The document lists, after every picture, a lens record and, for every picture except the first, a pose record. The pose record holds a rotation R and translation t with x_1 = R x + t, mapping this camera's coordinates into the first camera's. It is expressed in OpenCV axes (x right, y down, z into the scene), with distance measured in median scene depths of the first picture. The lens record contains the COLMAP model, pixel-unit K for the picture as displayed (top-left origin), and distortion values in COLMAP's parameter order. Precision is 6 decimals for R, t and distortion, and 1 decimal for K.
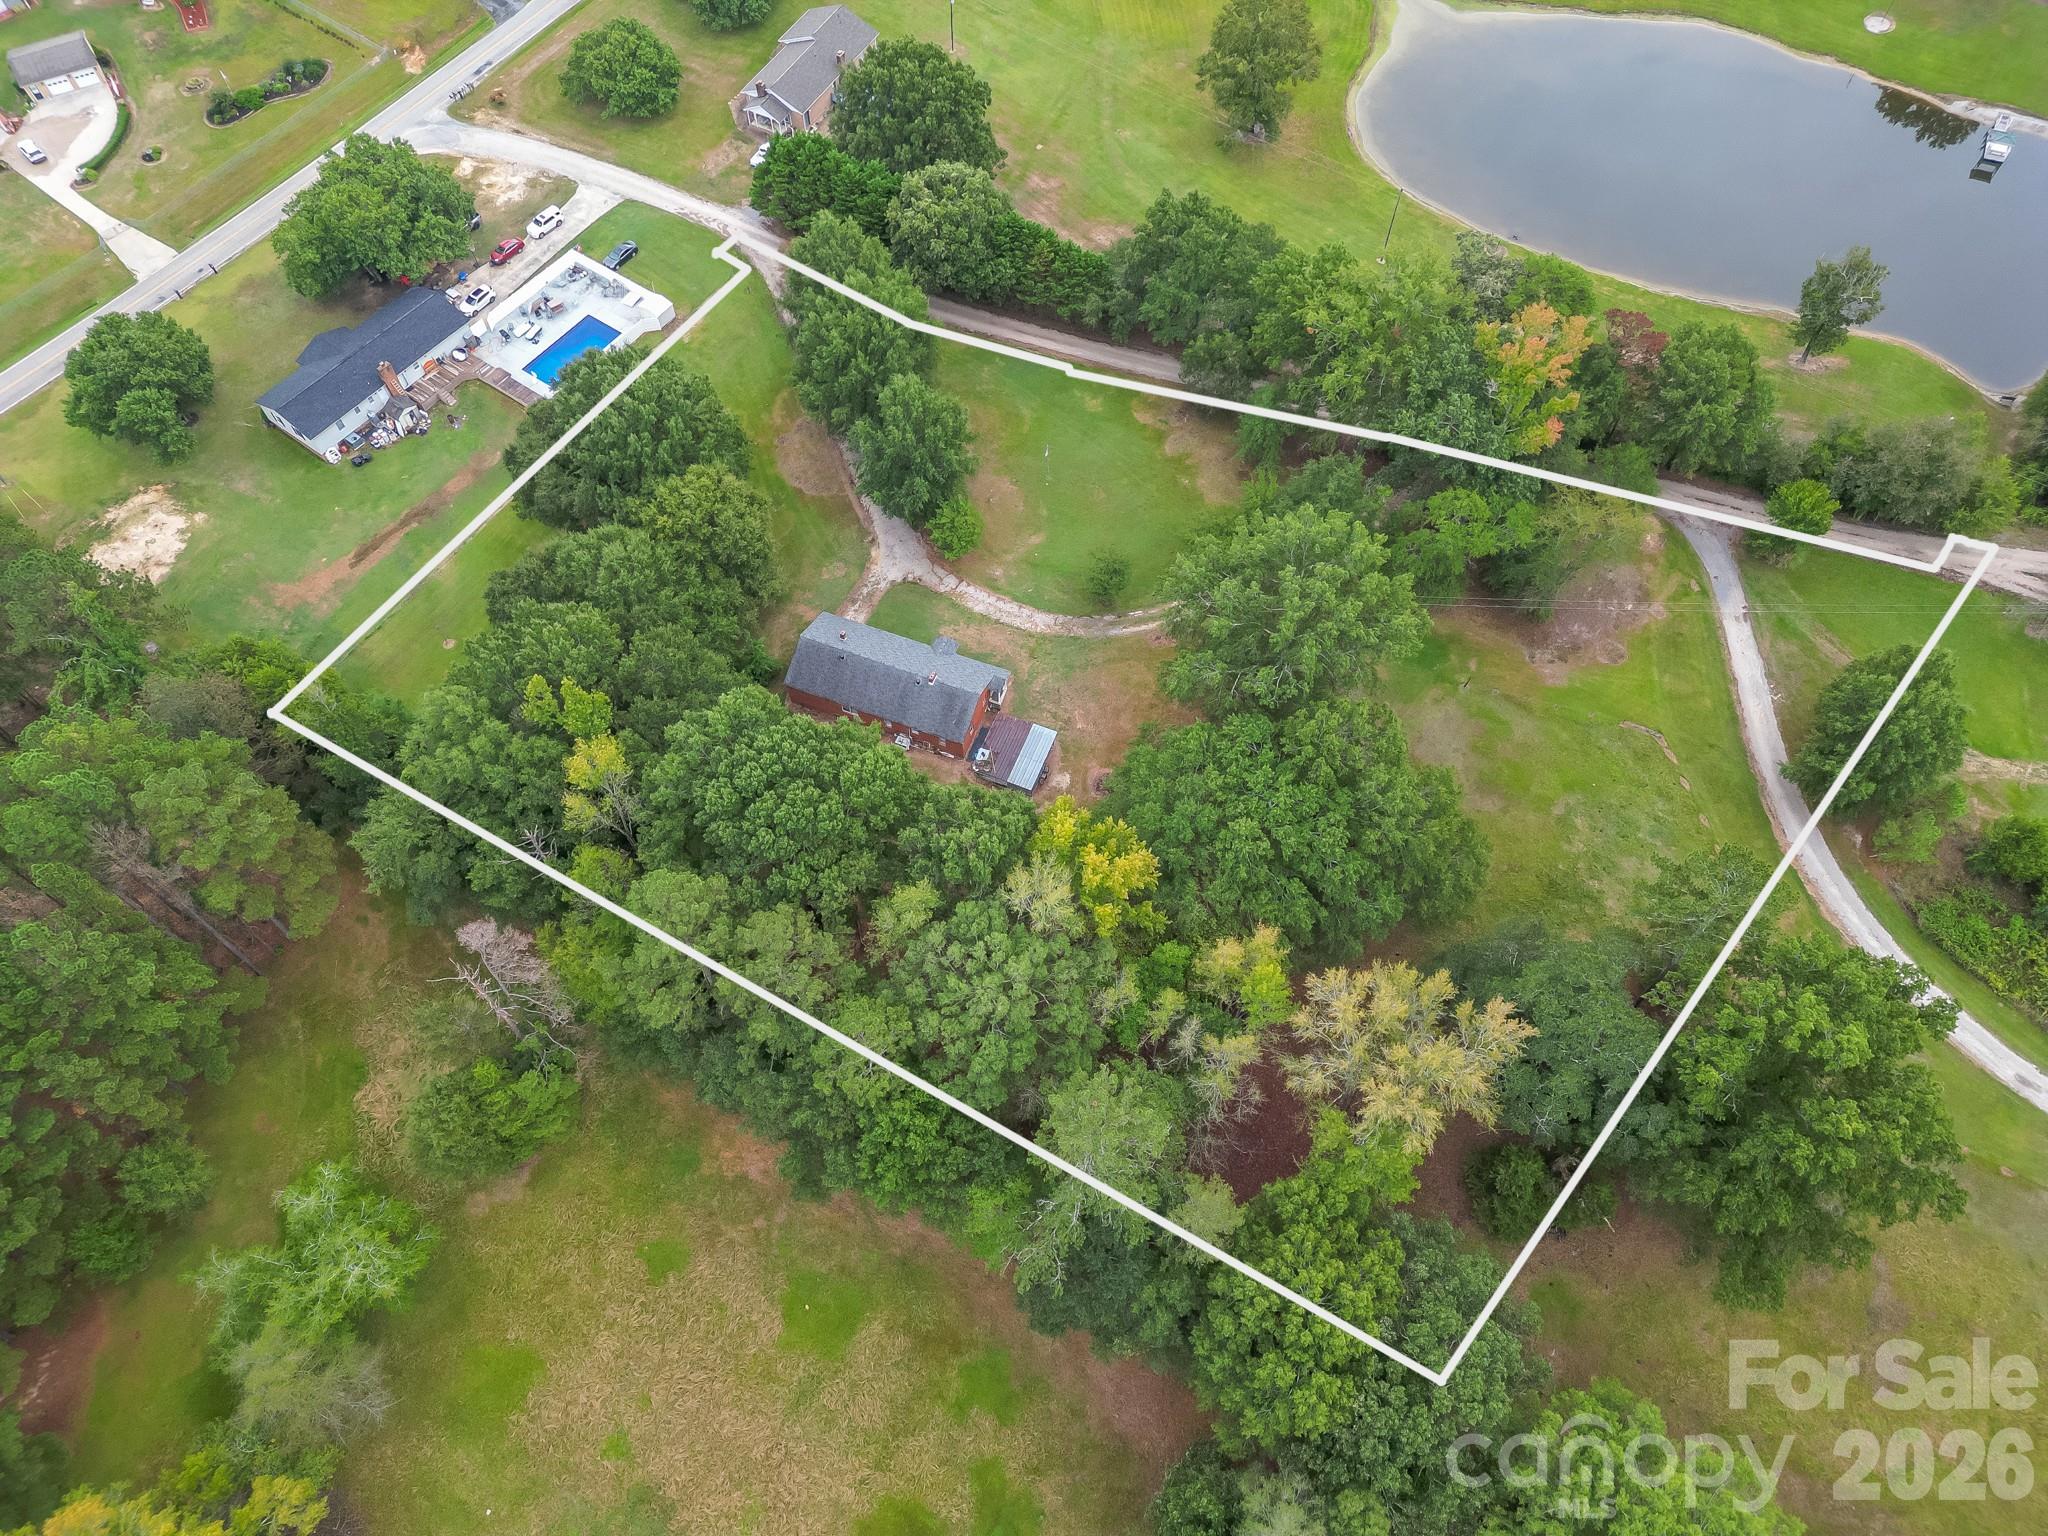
lens RADIAL K [[1423.0, 0, 1024.0], [0, 1423.0, 768.0], [0, 0, 1]] dist [0.074147, -0.056479]
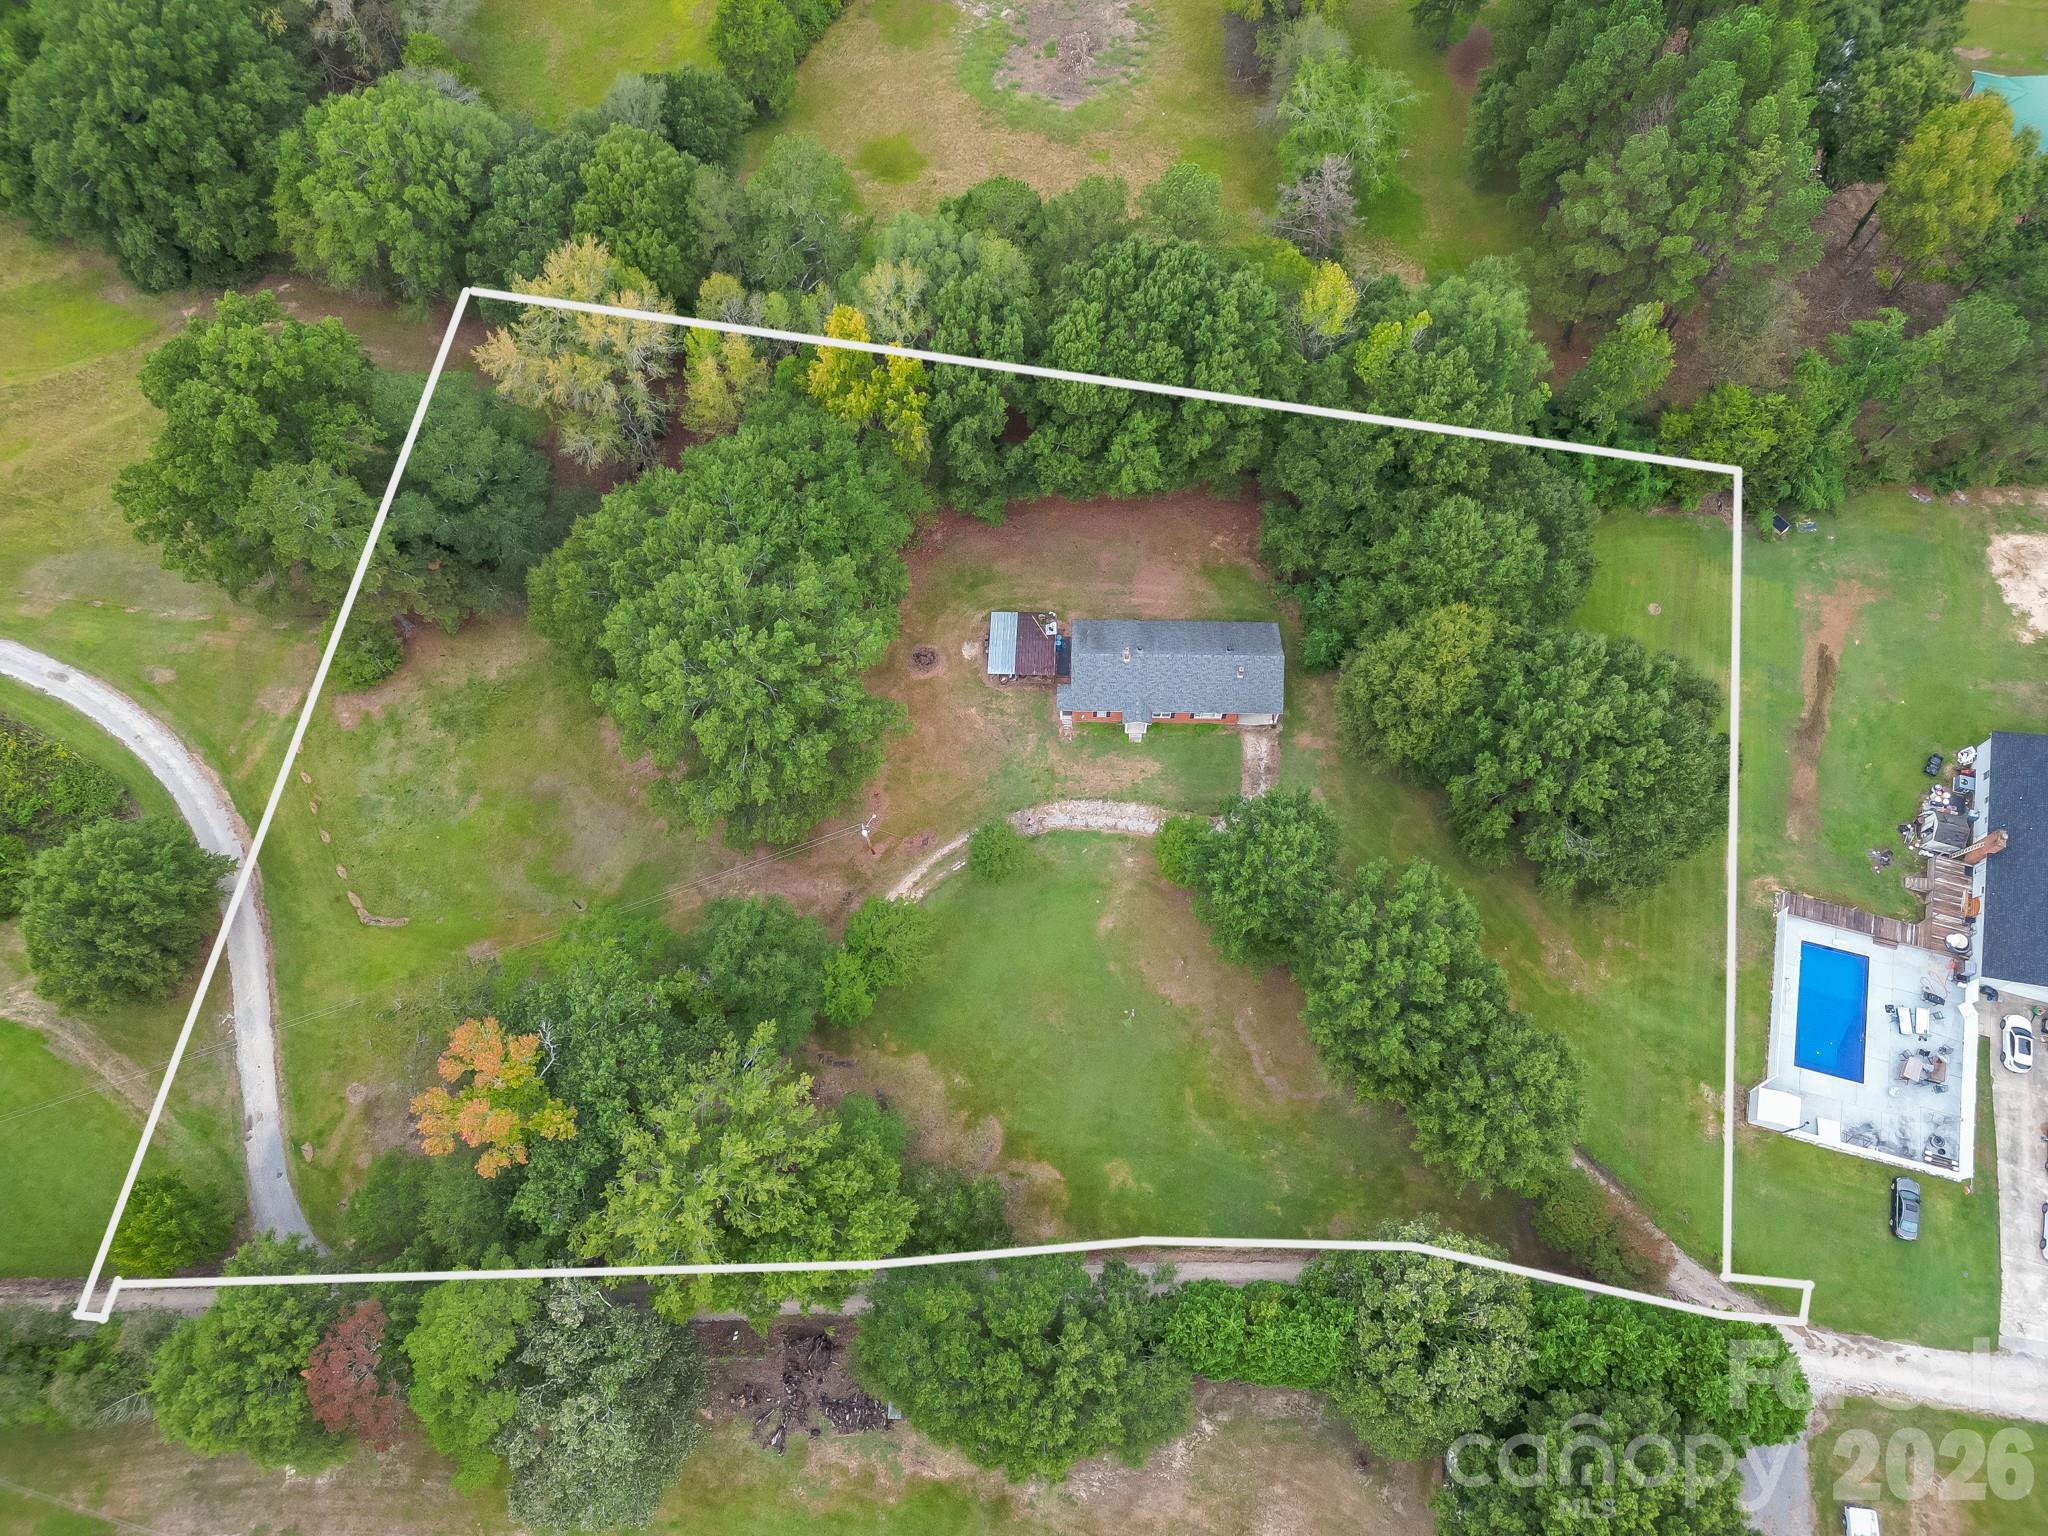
lens RADIAL K [[1421.7, 0, 1024.0], [0, 1421.7, 768.0], [0, 0, 1]] dist [0.079466, -0.072096]
pose [[-0.940111, 0.322140, -0.111432, 0.110457], [-0.280846, -0.546748, 0.788792, -0.710832], [0.193177, 0.772847, 0.604475, 0.412419]]
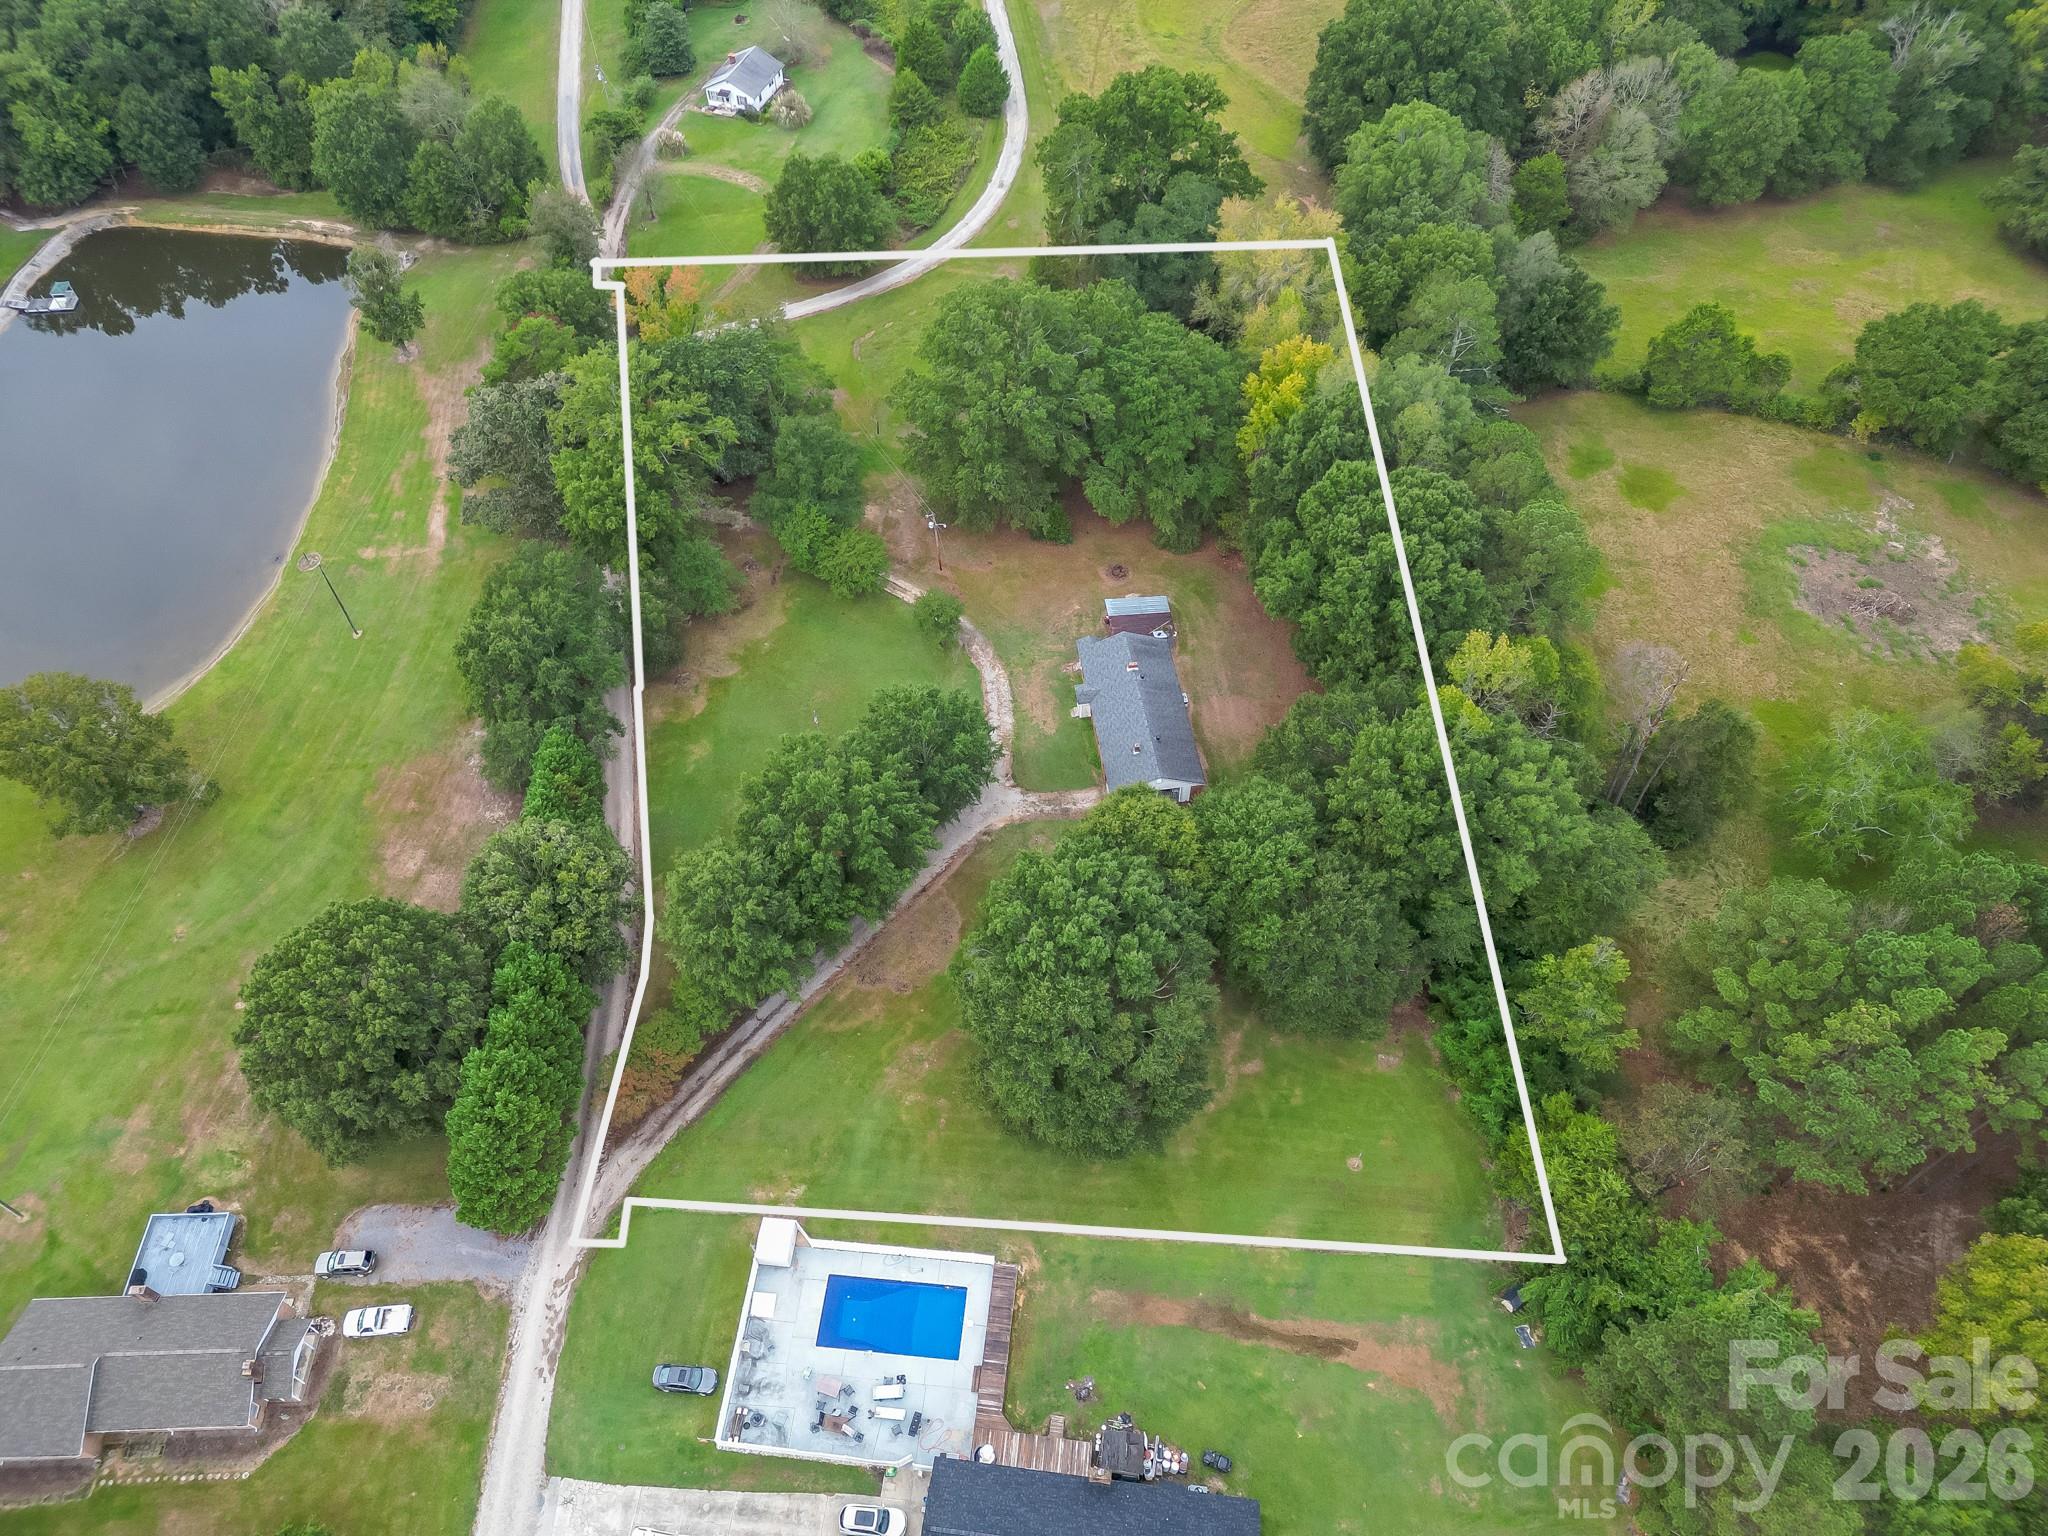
lens RADIAL K [[1421.7, 0, 1024.0], [0, 1421.7, 768.0], [0, 0, 1]] dist [0.079466, -0.072096]
pose [[-0.491989, -0.687680, 0.533895, -0.549420], [0.758616, -0.037754, 0.650444, -0.698896], [-0.427140, 0.725032, 0.540259, 0.449160]]
